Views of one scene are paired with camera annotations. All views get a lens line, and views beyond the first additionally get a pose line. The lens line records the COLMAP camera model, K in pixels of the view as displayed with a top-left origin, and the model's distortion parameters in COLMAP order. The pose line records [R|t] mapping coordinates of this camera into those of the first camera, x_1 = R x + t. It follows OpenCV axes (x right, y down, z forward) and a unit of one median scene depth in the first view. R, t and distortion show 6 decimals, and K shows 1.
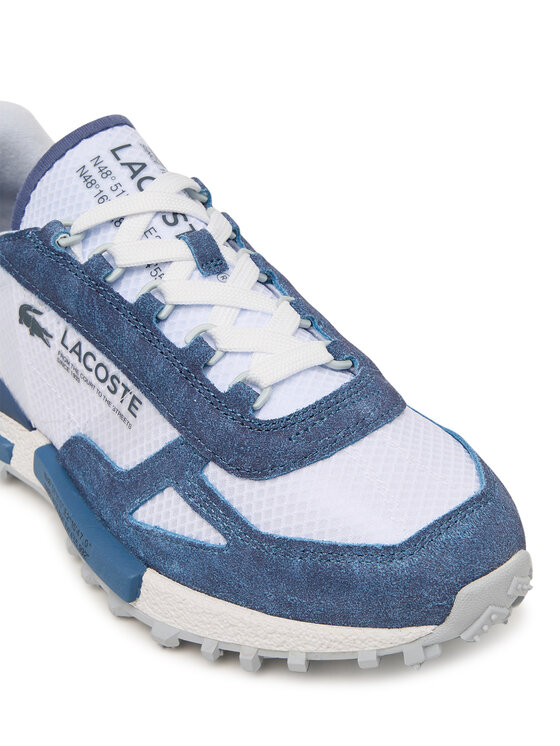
lens RADIAL K [[1366.4, 0, 281.9], [0, 1366.4, 373.7], [0, 0, 1]] dist [-0.128108, 0.000000]
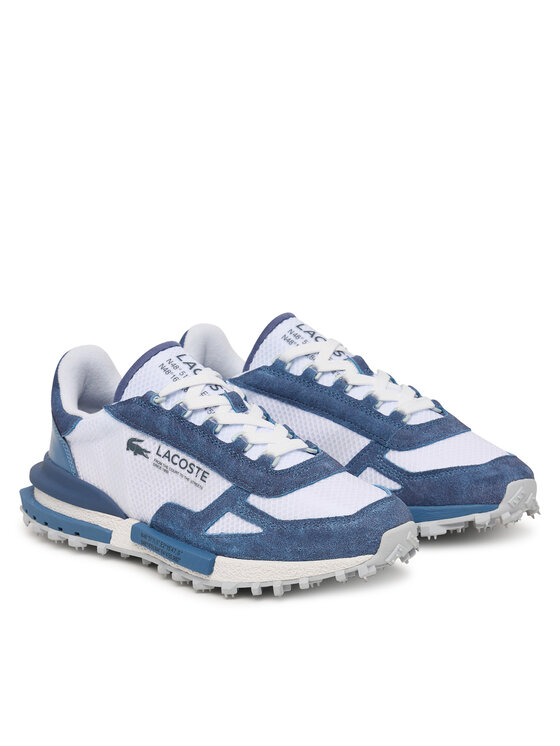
lens RADIAL K [[2191.8, 0, 279.5], [0, 2191.8, 372.9], [0, 0, 1]] dist [0.050059, 0.000000]
pose [[0.989302, -0.011057, 0.145465, -0.449105], [0.056773, 0.947698, -0.314079, 0.855240], [-0.134385, 0.318977, 0.938187, -1.931245]]
